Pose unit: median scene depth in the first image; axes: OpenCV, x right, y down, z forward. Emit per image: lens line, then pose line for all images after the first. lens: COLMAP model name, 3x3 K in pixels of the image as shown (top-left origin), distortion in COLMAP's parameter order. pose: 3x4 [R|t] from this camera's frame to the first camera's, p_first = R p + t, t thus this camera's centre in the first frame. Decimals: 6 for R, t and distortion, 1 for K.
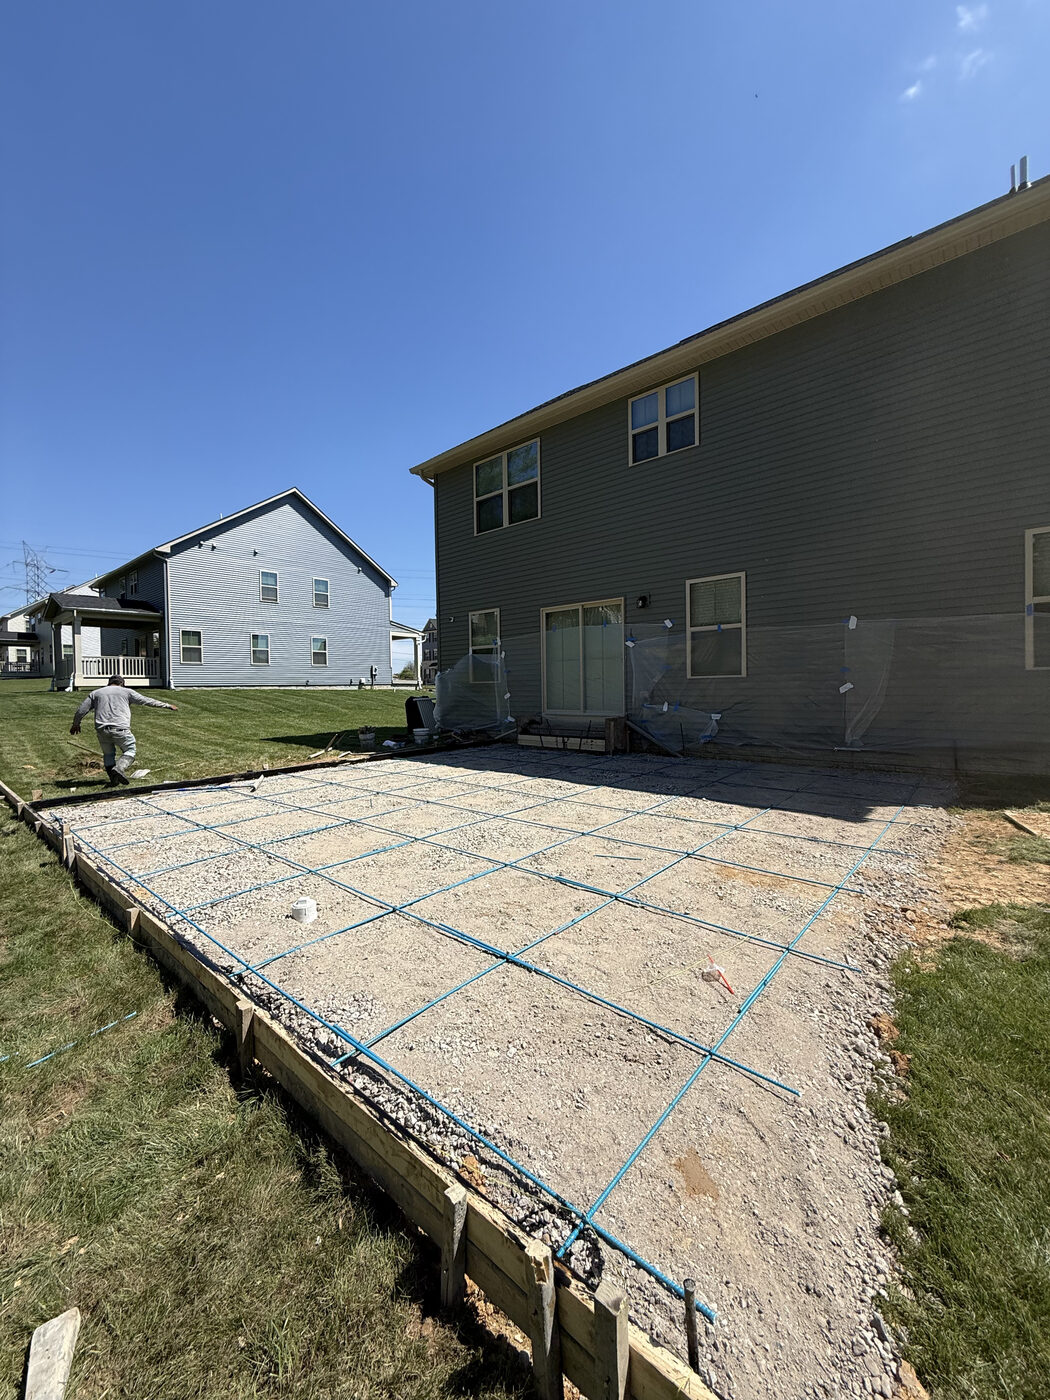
lens RADIAL K [[549.5, 0, 521.6], [0, 549.5, 699.1], [0, 0, 1]] dist [-0.001074, -0.000164]
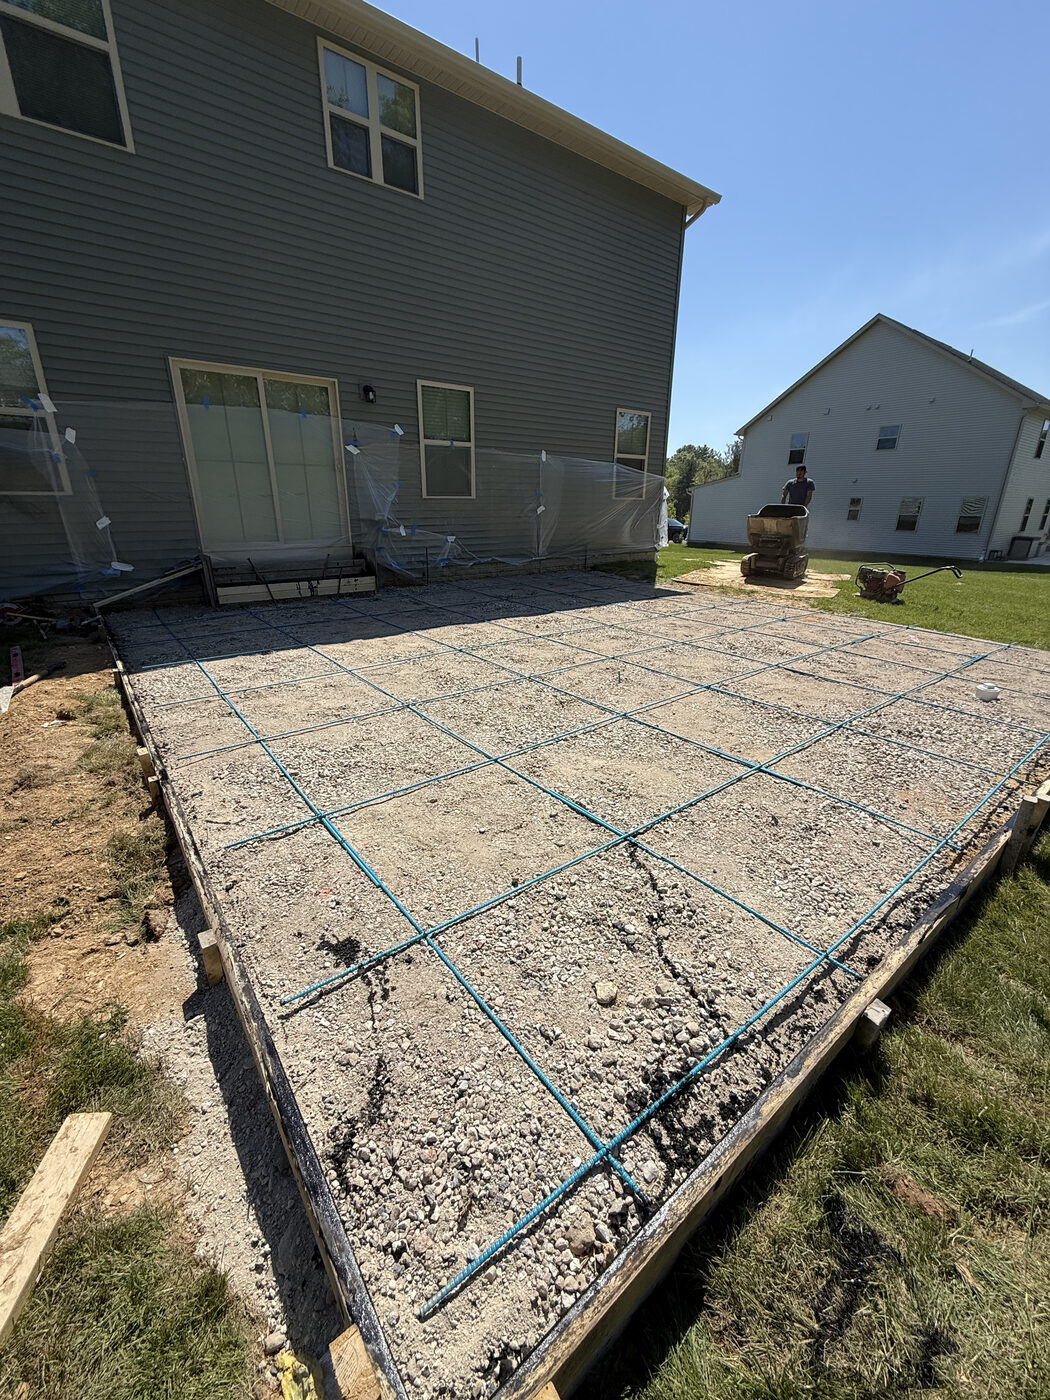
lens RADIAL K [[549.5, 0, 521.6], [0, 549.5, 697.0], [0, 0, 1]] dist [-0.001074, -0.000164]
pose [[0.197966, -0.314925, 0.928241, -0.598268], [0.012294, 0.947706, 0.318907, -0.012501], [-0.980132, -0.051721, 0.191485, 0.599064]]
